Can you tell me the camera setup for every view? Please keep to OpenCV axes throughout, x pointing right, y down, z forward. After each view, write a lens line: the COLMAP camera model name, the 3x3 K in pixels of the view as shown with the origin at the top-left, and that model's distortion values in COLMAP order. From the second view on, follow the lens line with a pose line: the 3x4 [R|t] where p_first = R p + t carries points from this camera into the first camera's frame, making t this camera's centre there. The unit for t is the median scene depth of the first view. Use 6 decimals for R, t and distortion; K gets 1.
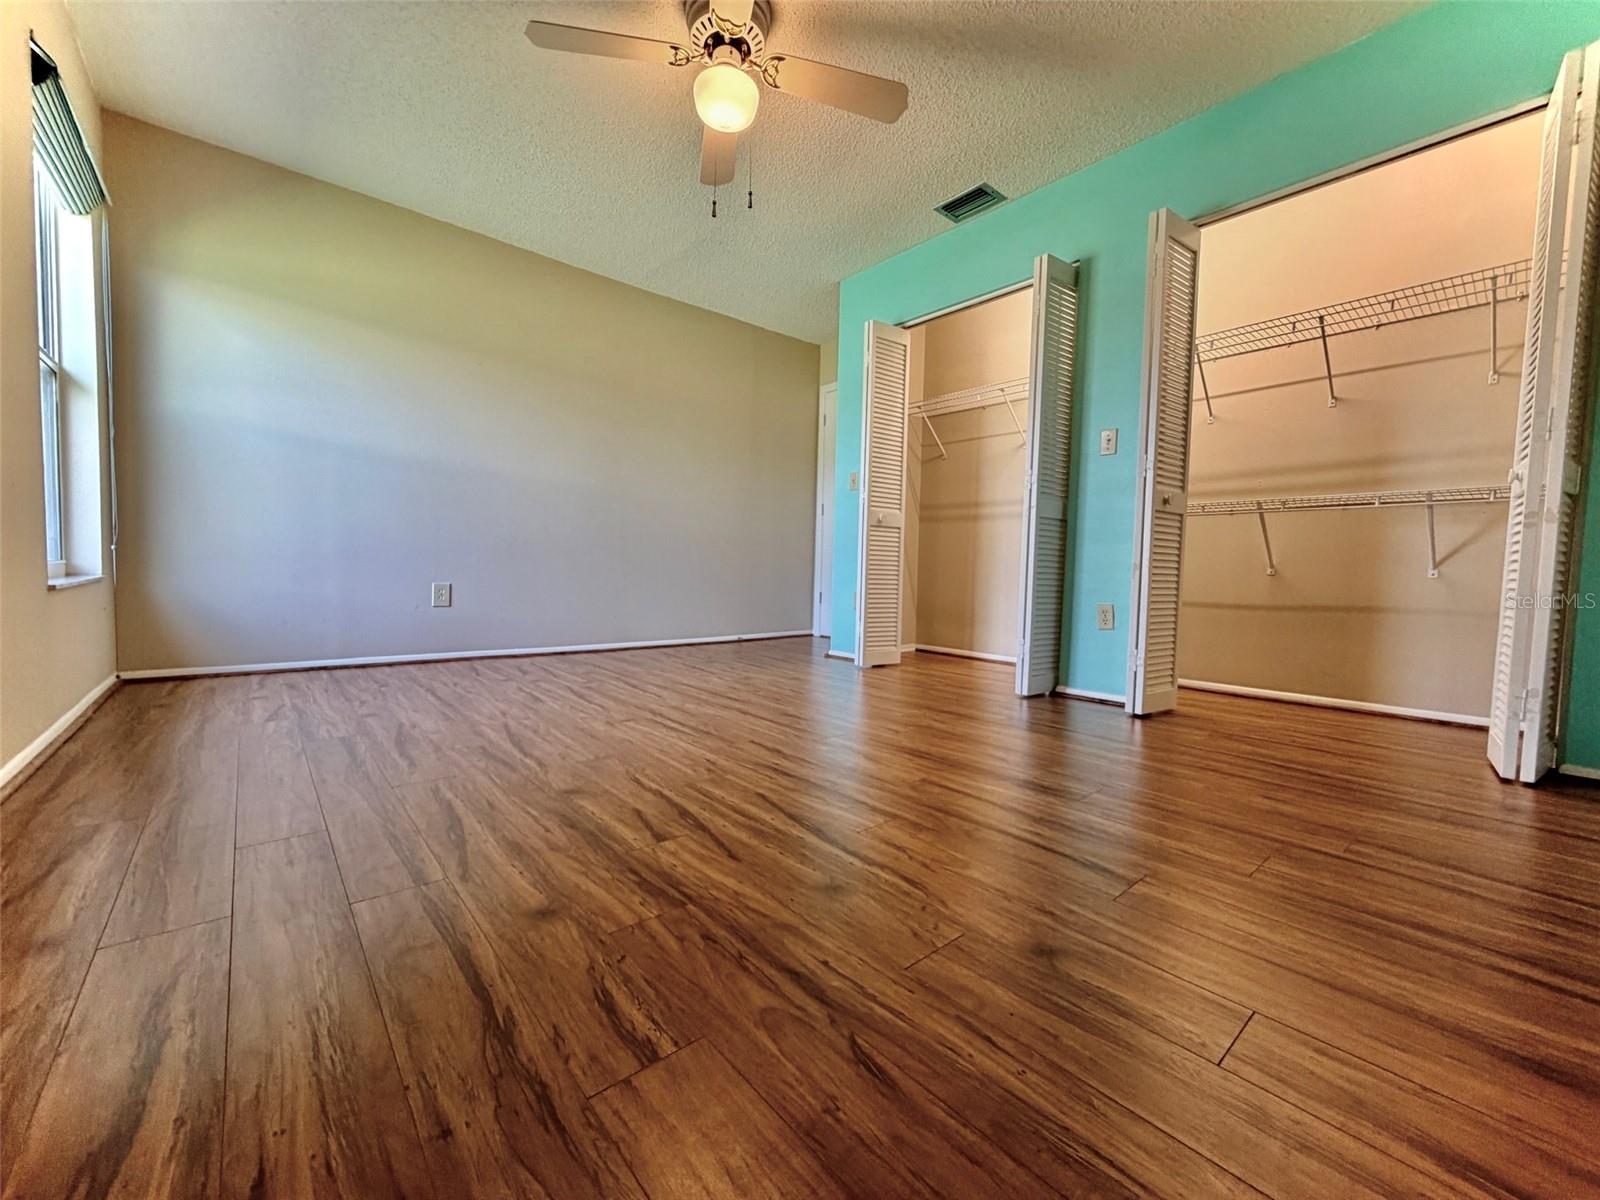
lens RADIAL K [[639.7, 0, 794.1], [0, 639.7, 600.9], [0, 0, 1]] dist [0.000747, 0.000188]
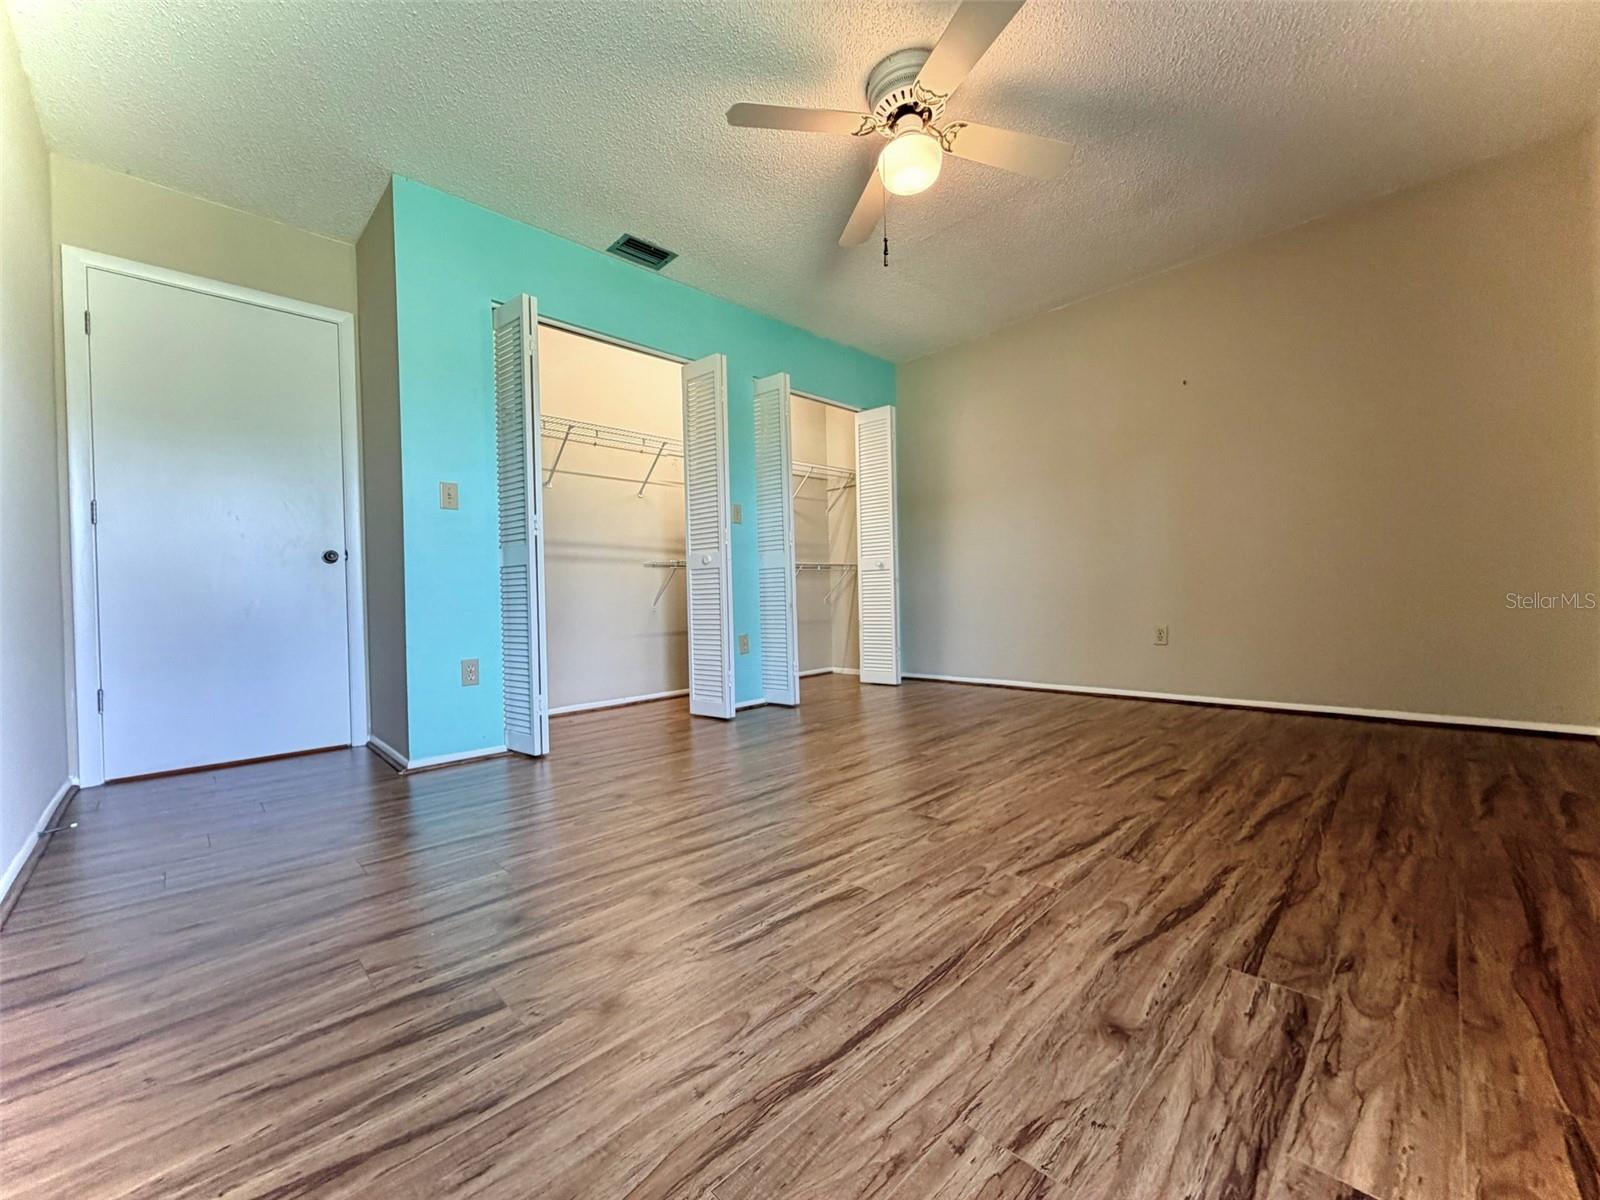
lens RADIAL K [[639.7, 0, 794.1], [0, 639.7, 600.9], [0, 0, 1]] dist [0.000747, 0.000188]
pose [[-0.065528, -0.026489, 0.997499, -1.300174], [0.081180, 0.996192, 0.031788, -0.152527], [-0.994543, 0.083060, -0.063128, 1.493572]]
